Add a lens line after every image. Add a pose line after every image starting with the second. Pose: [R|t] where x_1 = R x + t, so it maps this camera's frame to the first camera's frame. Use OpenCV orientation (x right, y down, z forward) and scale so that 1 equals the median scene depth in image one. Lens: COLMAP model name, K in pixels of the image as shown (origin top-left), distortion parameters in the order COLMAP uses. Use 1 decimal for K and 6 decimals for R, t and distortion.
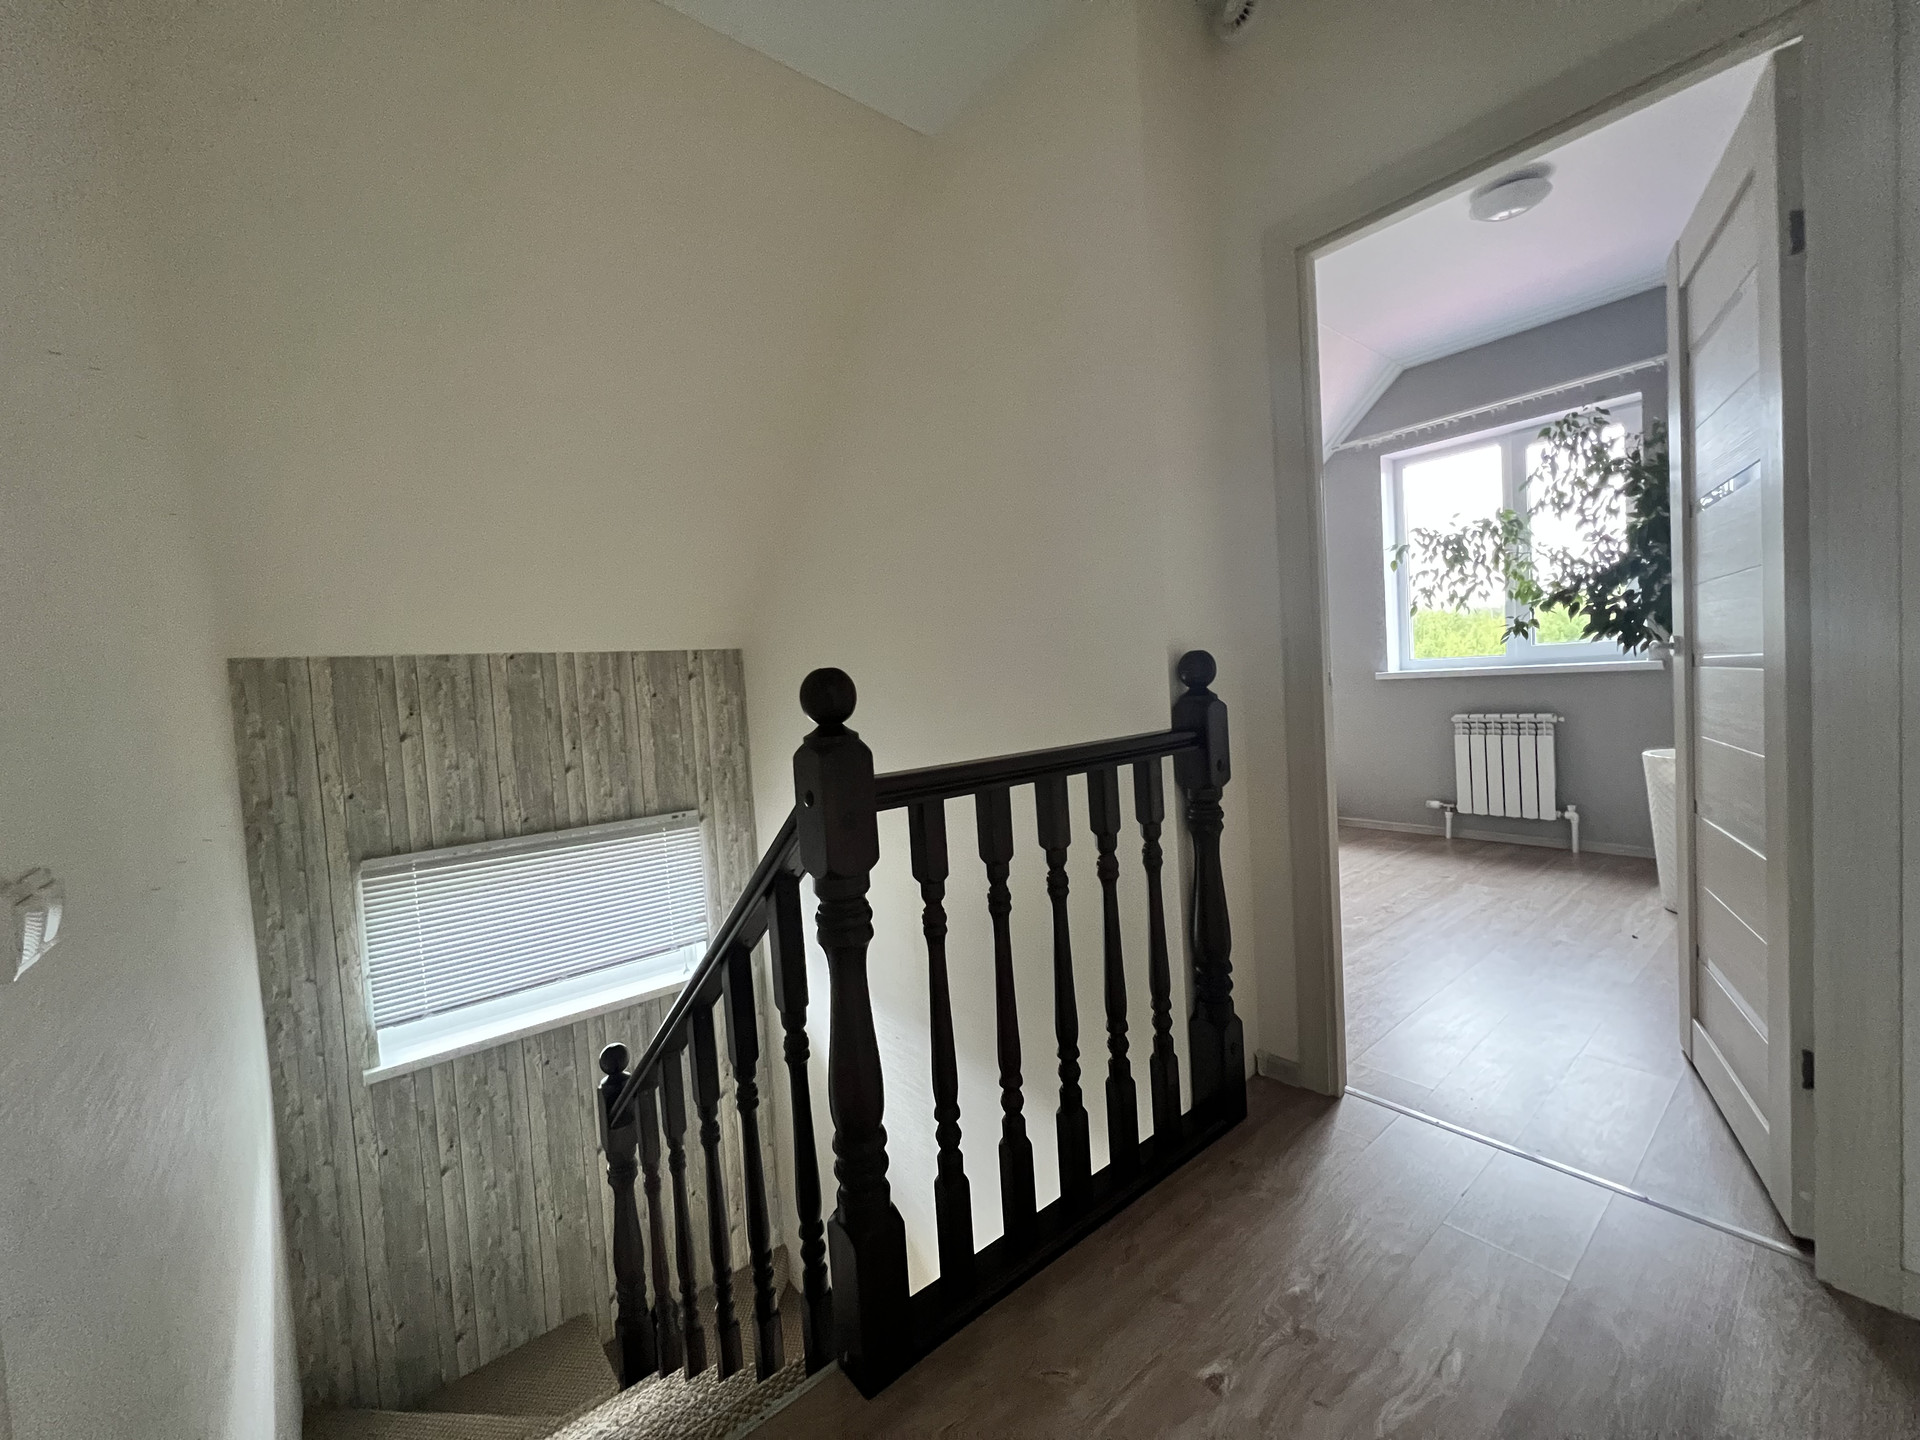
lens RADIAL K [[771.6, 0, 969.3], [0, 771.6, 718.5], [0, 0, 1]] dist [0.002562, -0.001008]
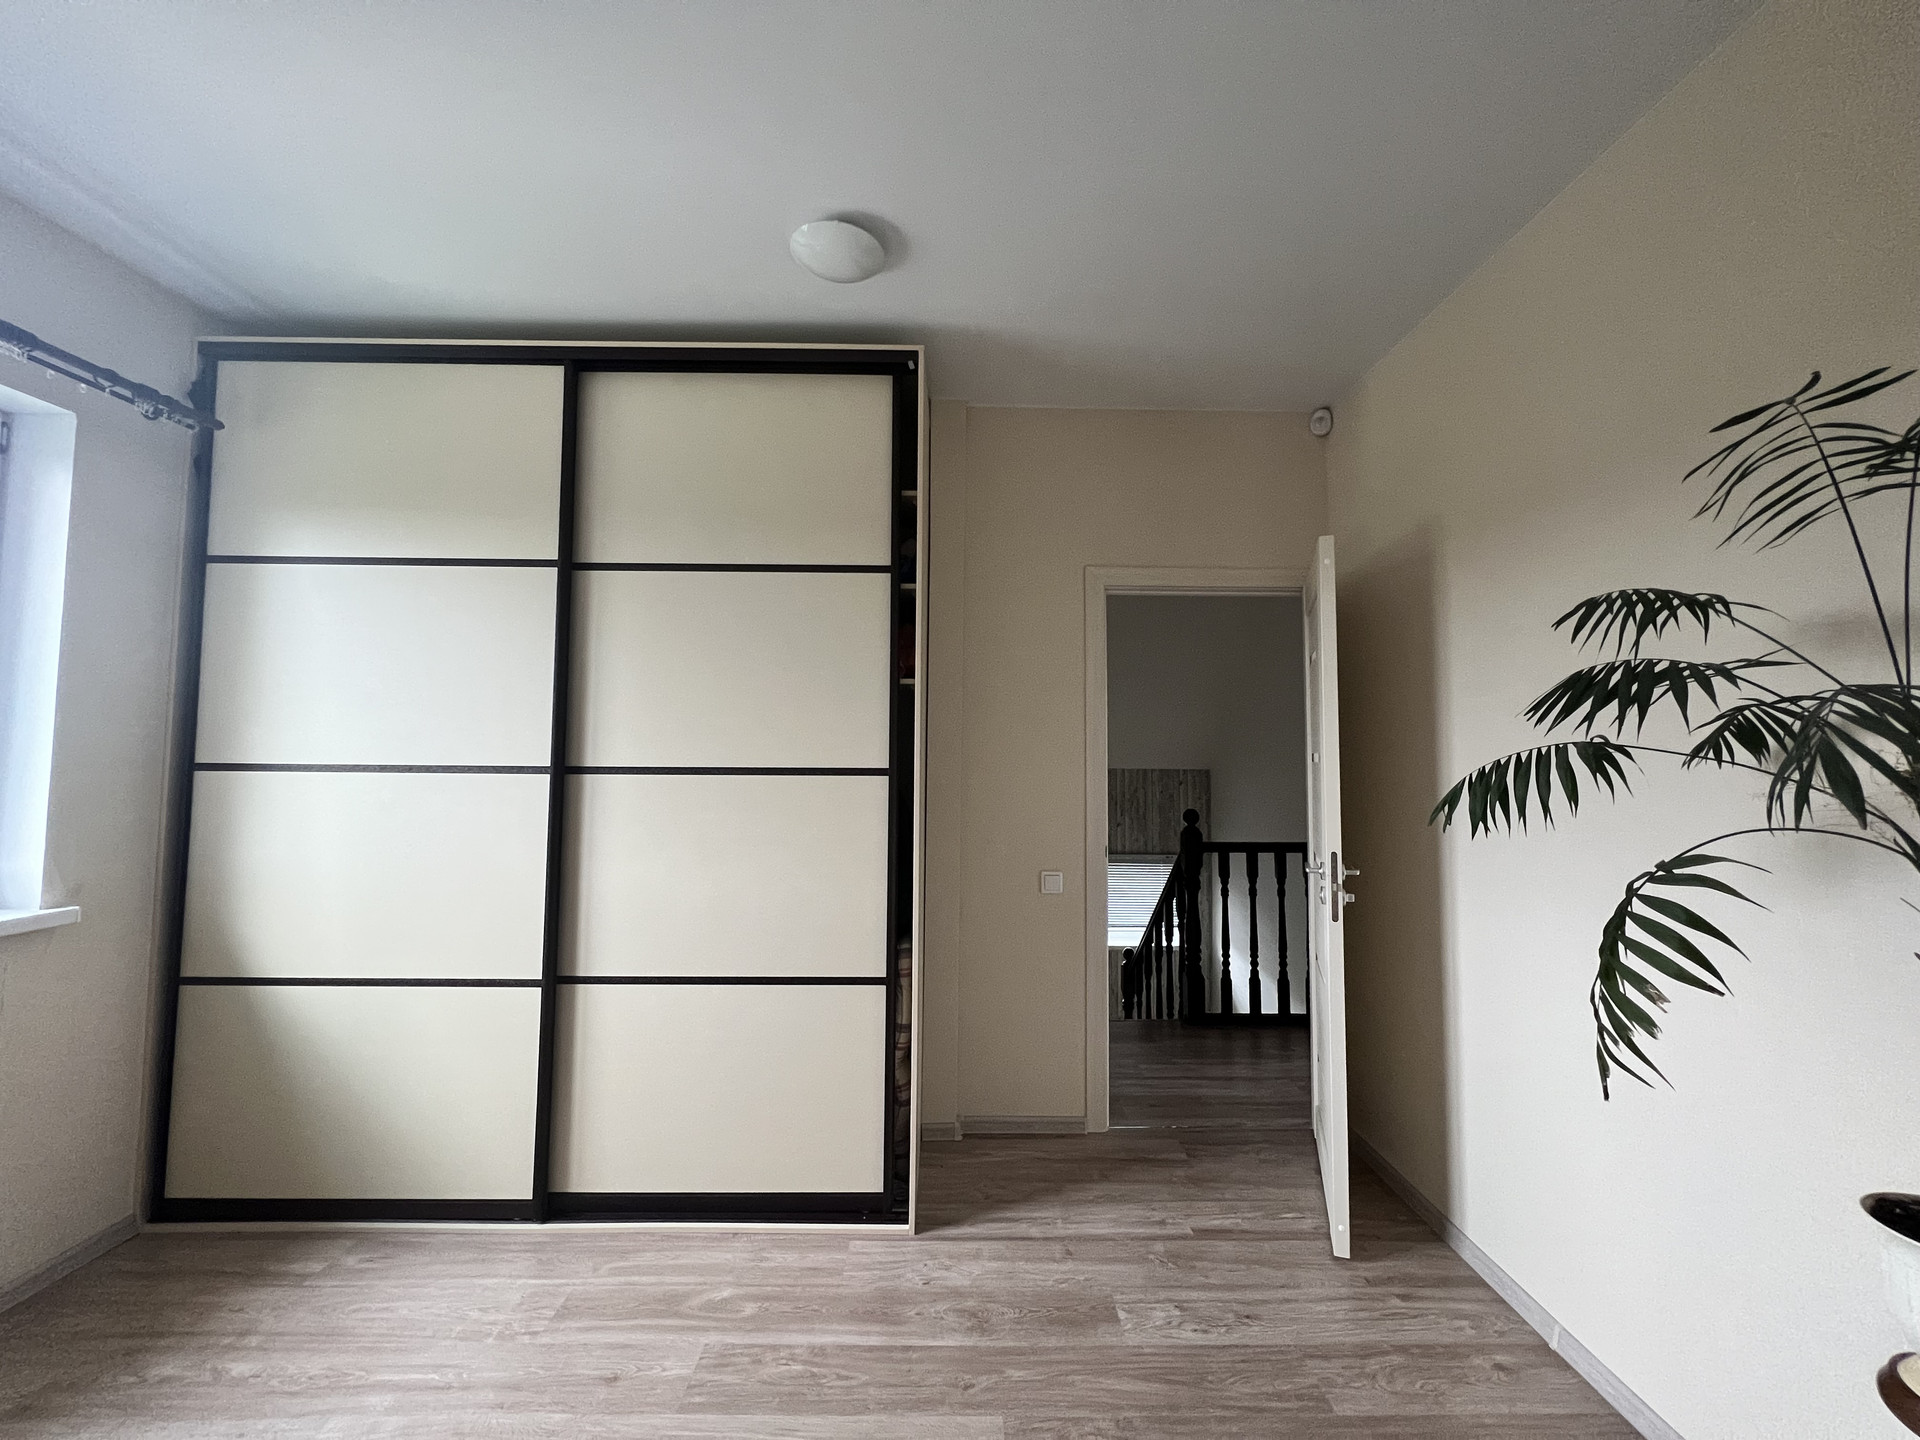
lens RADIAL K [[771.6, 0, 953.7], [0, 771.6, 719.4], [0, 0, 1]] dist [0.002562, -0.001008]
pose [[0.771212, 0.030353, -0.635854, 0.921390], [-0.082183, 0.995251, -0.052169, -0.152241], [0.631251, 0.092490, 0.770044, -1.851158]]
